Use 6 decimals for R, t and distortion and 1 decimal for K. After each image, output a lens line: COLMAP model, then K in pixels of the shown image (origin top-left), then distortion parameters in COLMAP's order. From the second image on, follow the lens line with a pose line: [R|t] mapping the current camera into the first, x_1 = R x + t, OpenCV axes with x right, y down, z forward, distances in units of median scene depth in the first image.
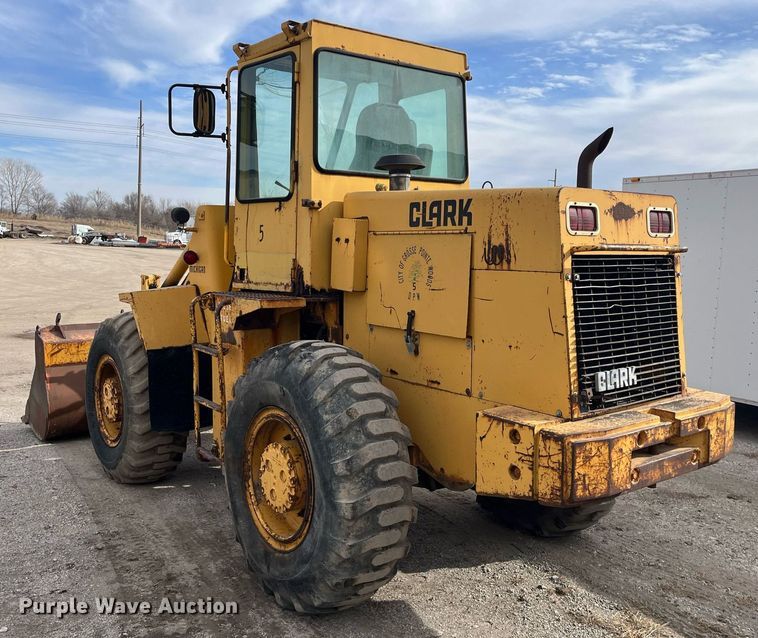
lens RADIAL K [[742.0, 0, 389.0], [0, 742.0, 296.8], [0, 0, 1]] dist [0.033780, 0.000000]
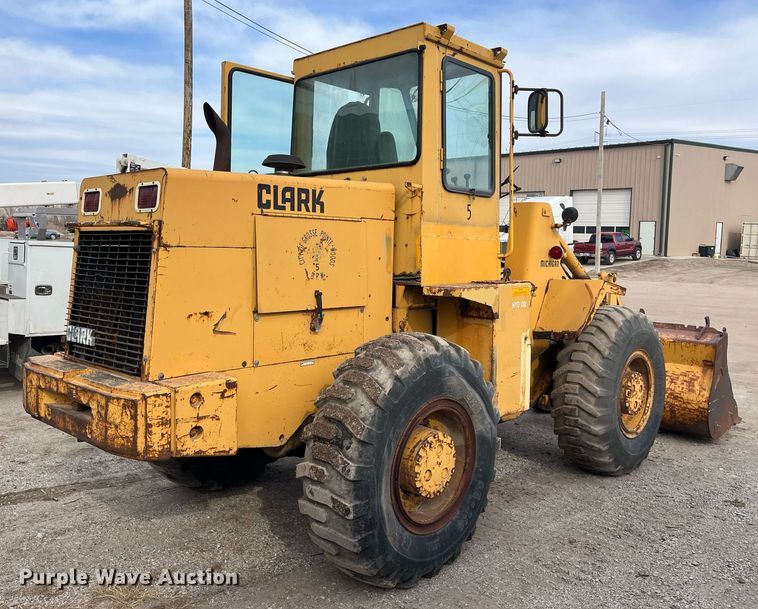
lens RADIAL K [[676.2, 0, 364.1], [0, 676.2, 281.8], [0, 0, 1]] dist [0.038140, -0.015329]
pose [[0.127090, 0.040387, -0.991069, 1.198455], [-0.083414, 0.996067, 0.029894, -0.036991], [0.988378, 0.078869, 0.129959, 1.089575]]
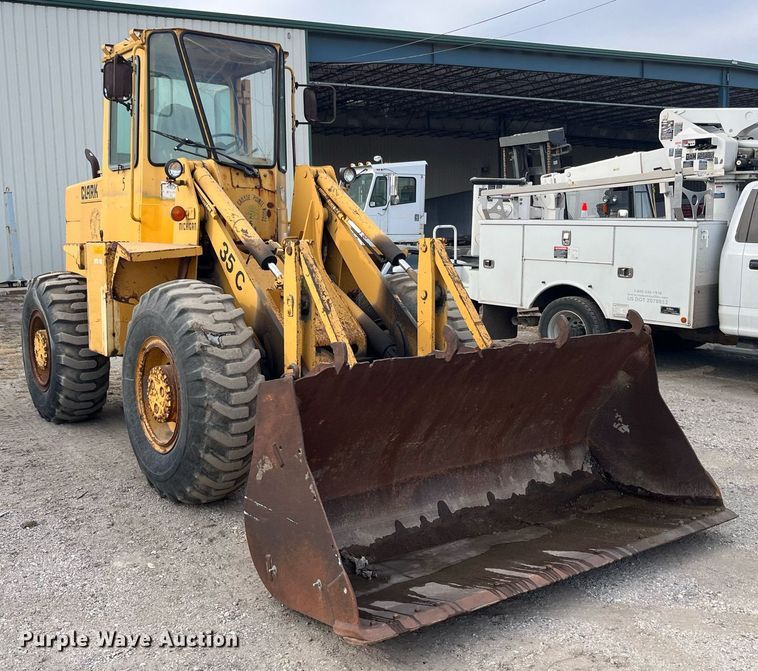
lens RADIAL K [[816.5, 0, 315.8], [0, 816.5, 307.8], [0, 0, 1]] dist [0.036818, 0.000000]
pose [[-0.996463, -0.011896, 0.083189, -0.472994], [0.001221, 0.987775, 0.155883, -0.147111], [-0.084027, 0.155433, -0.984266, 3.075758]]
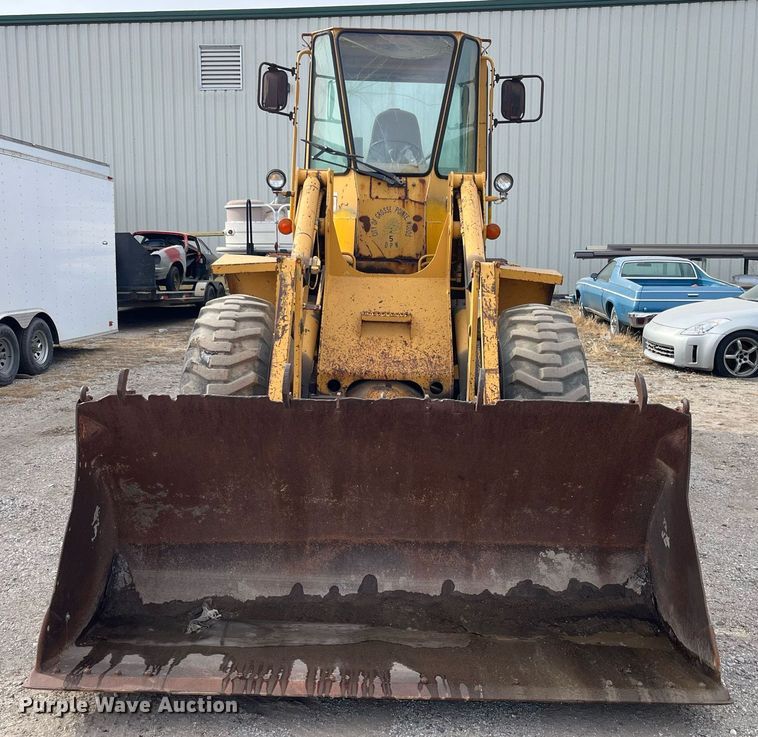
lens RADIAL K [[852.7, 0, 382.6], [0, 852.7, 366.5], [0, 0, 1]] dist [0.035444, 0.000000]
pose [[-0.779921, -0.115051, 0.615212, -1.155802], [0.011474, 0.980166, 0.197847, -0.138510], [-0.625772, 0.161364, -0.763132, 2.689398]]
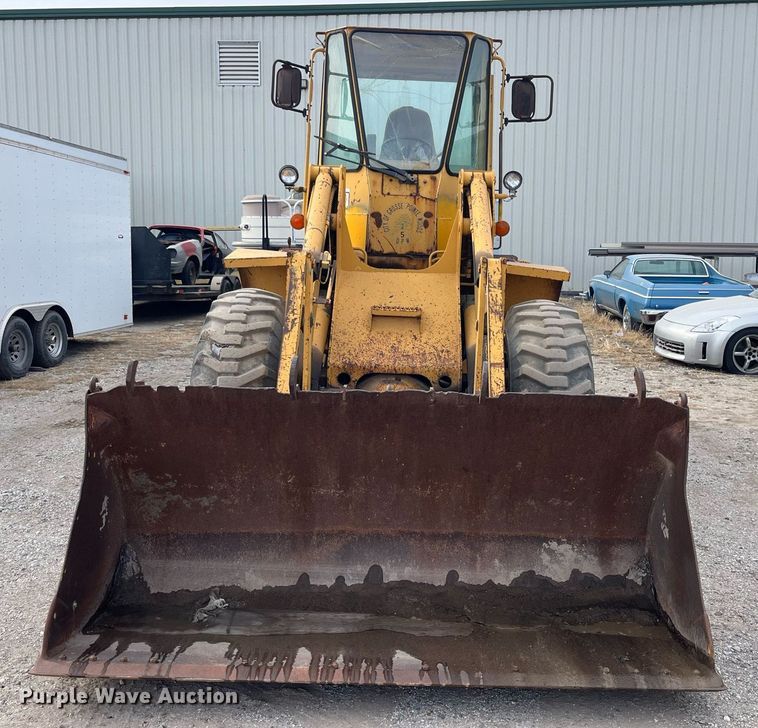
lens RADIAL K [[852.3, 0, 411.7], [0, 852.3, 353.7], [0, 0, 1]] dist [0.034933, 0.000000]
pose [[-0.787374, -0.113810, 0.605879, -1.176635], [0.002773, 0.982147, 0.188092, -0.138969], [-0.616469, 0.149779, -0.773002, 2.695080]]
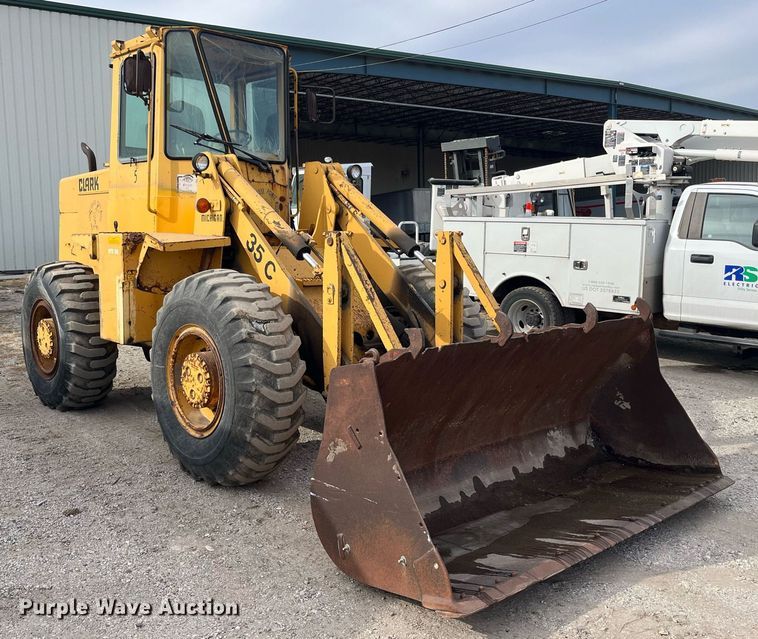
lens RADIAL K [[753.8, 0, 336.1], [0, 753.8, 293.0], [0, 0, 1]] dist [0.035575, 0.000000]
pose [[-0.999130, -0.011132, -0.040180, -0.297807], [-0.016975, 0.988819, 0.148154, -0.137248], [0.038081, 0.148707, -0.988148, 3.045511]]
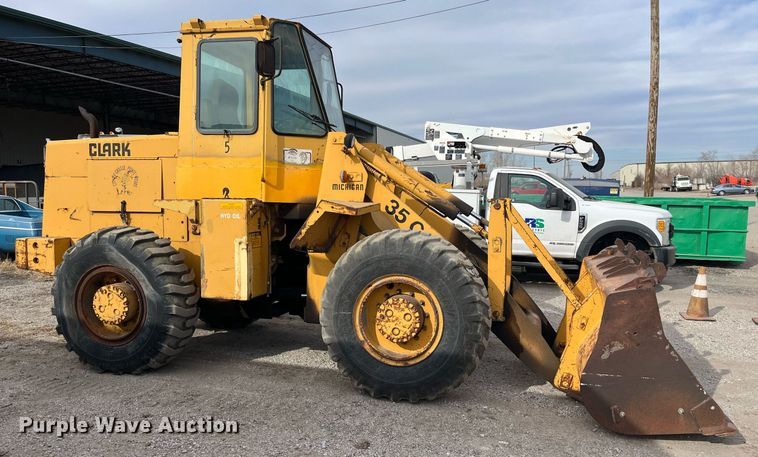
lens RADIAL K [[589.0, 0, 380.6], [0, 589.0, 233.6], [0, 0, 1]] dist [0.041250, -0.016564]
pose [[-0.799237, 0.021109, -0.600646, 0.609184], [-0.057069, 0.992202, 0.110808, -0.110215], [0.598301, 0.122840, -0.791799, 2.734334]]
